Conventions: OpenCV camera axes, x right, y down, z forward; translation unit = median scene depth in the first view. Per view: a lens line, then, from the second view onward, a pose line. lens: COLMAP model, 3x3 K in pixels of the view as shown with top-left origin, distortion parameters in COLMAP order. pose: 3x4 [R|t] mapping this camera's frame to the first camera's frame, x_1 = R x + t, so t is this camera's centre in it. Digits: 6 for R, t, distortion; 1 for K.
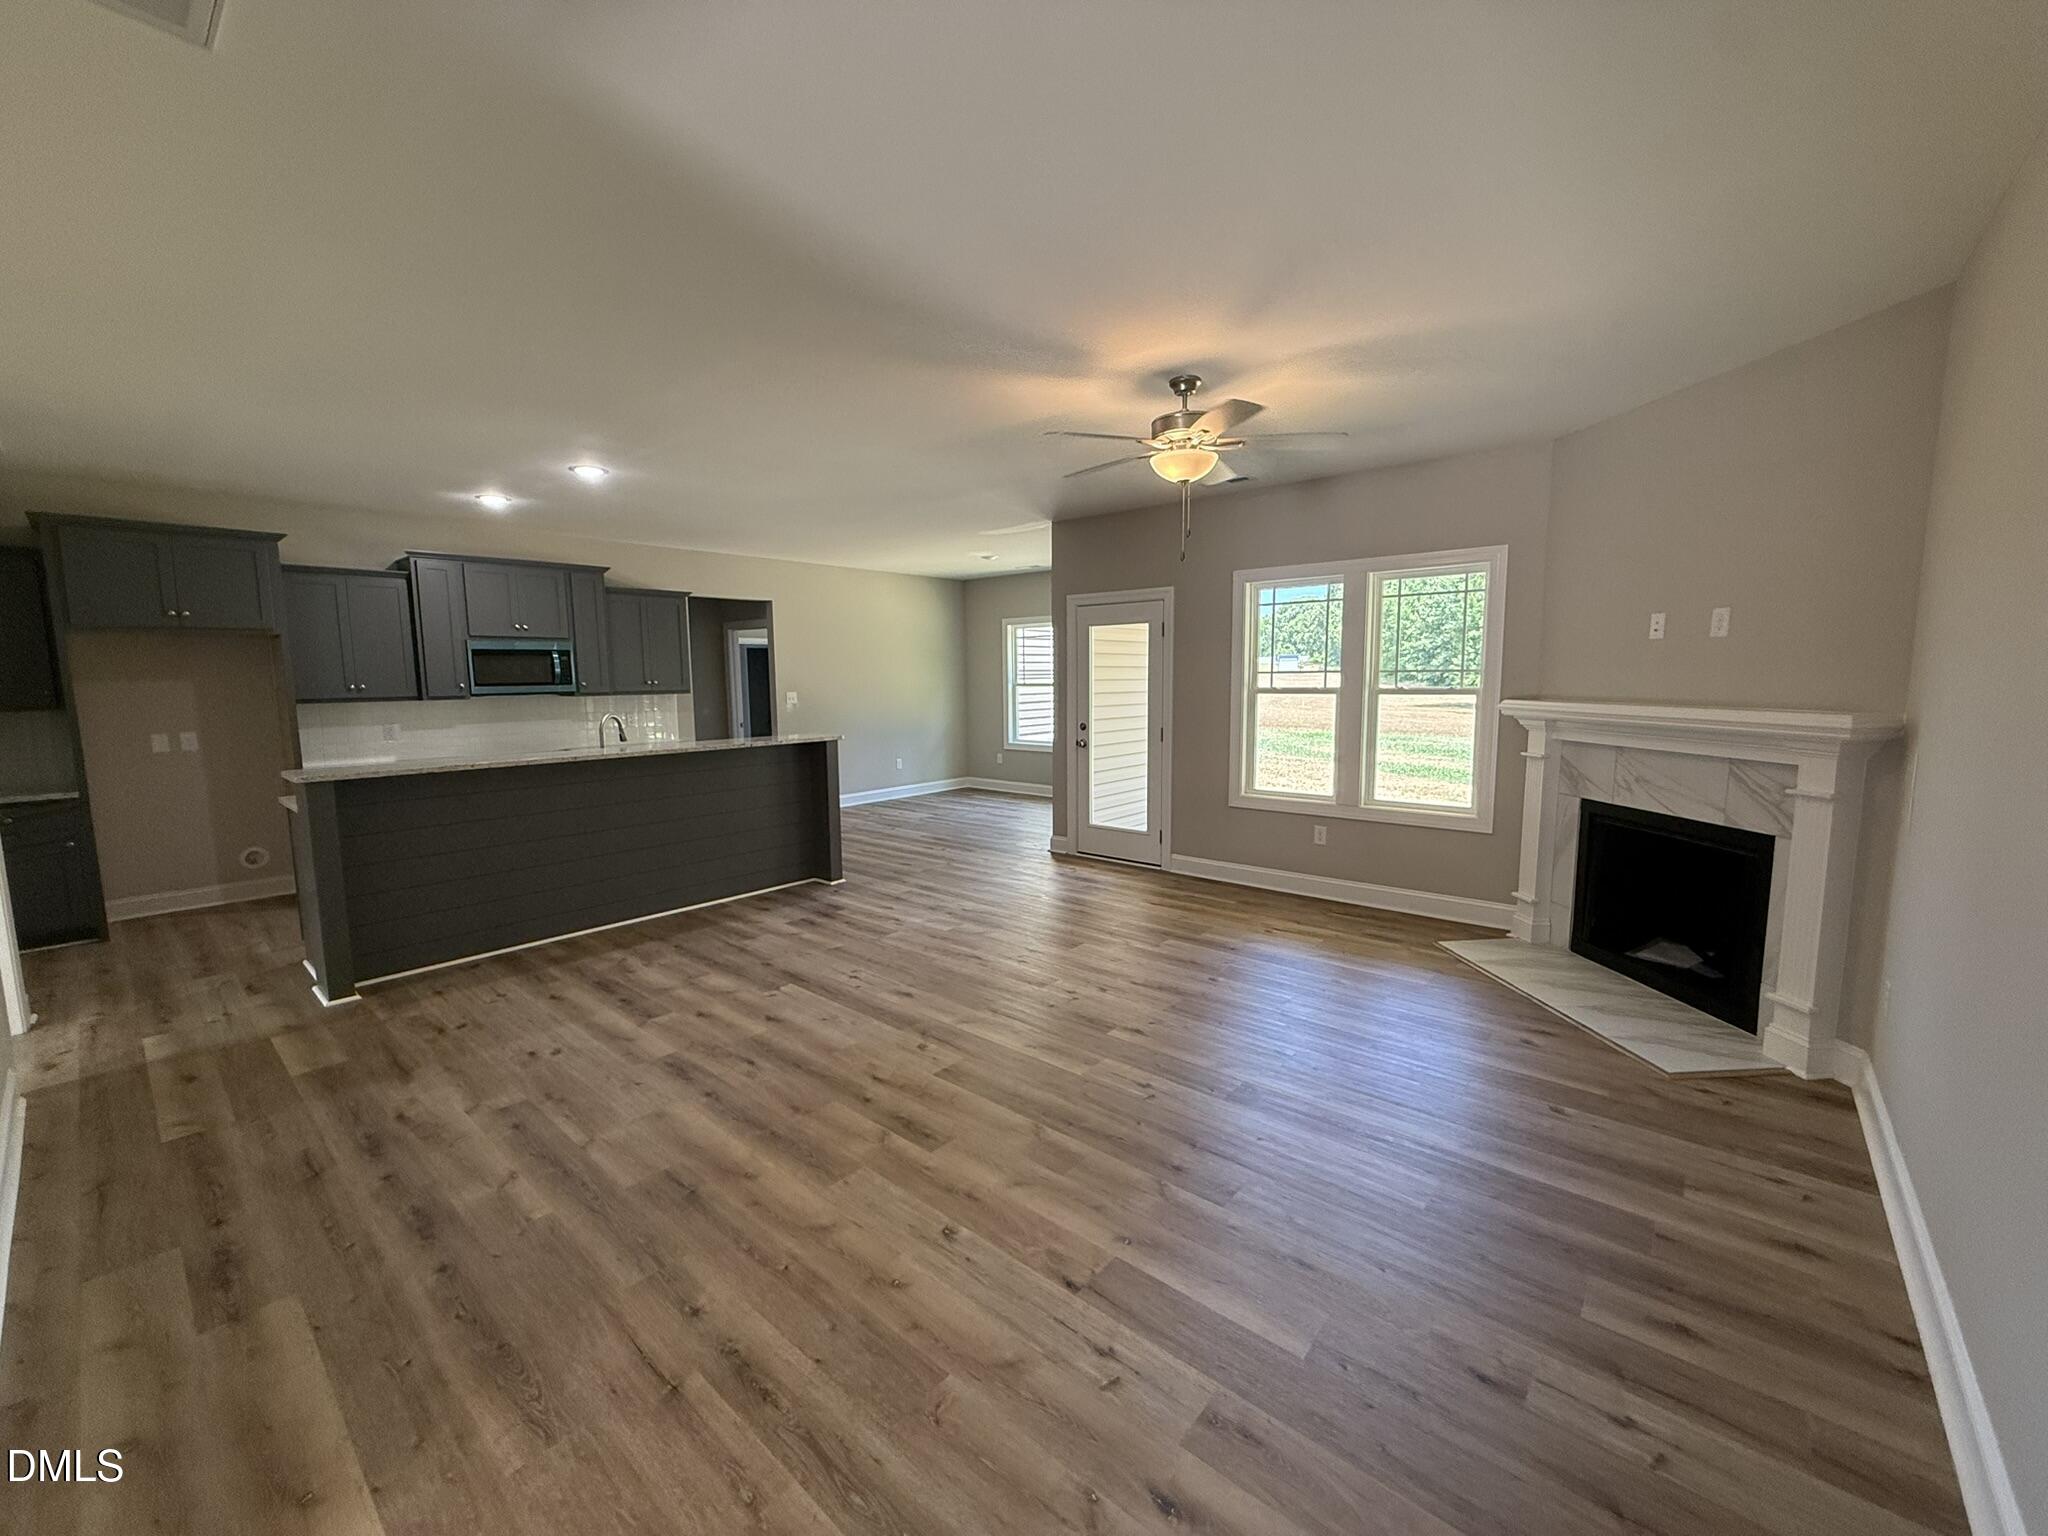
lens RADIAL K [[818.4, 0, 1017.8], [0, 818.4, 769.1], [0, 0, 1]] dist [-0.002302, 0.000941]
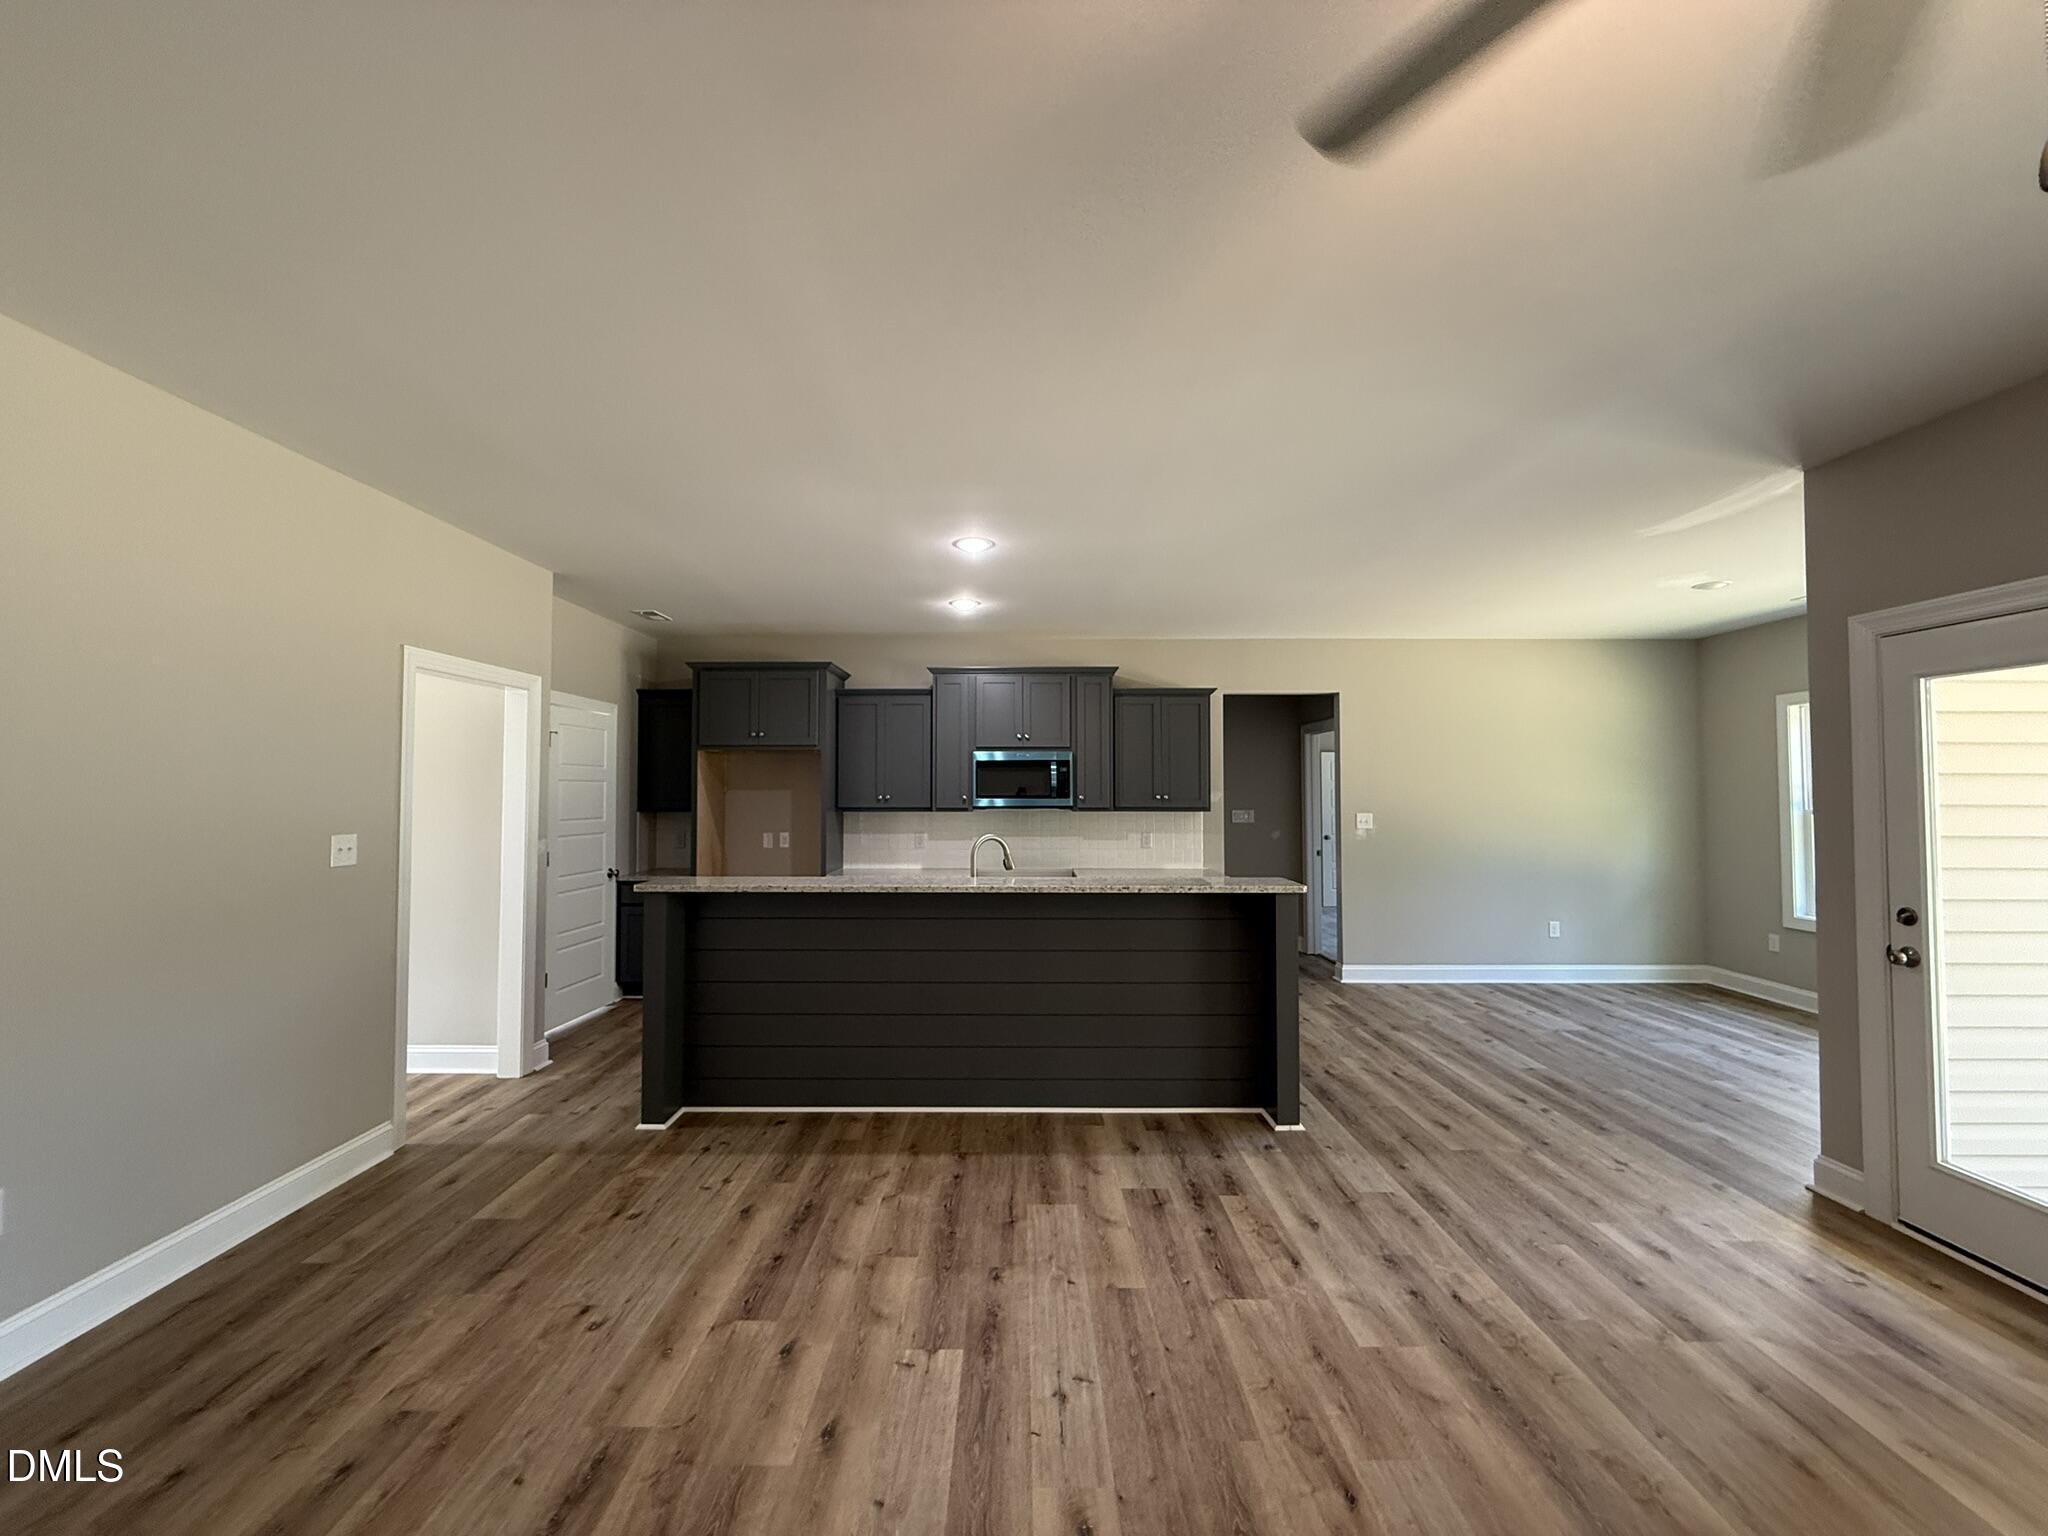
lens RADIAL K [[818.4, 0, 1015.5], [0, 818.4, 765.7], [0, 0, 1]] dist [-0.002302, 0.000941]
pose [[0.654369, -0.015370, -0.756019, 0.156170], [-0.093993, 0.990386, -0.101491, -0.067677], [0.750311, 0.137473, 0.646633, 0.594742]]
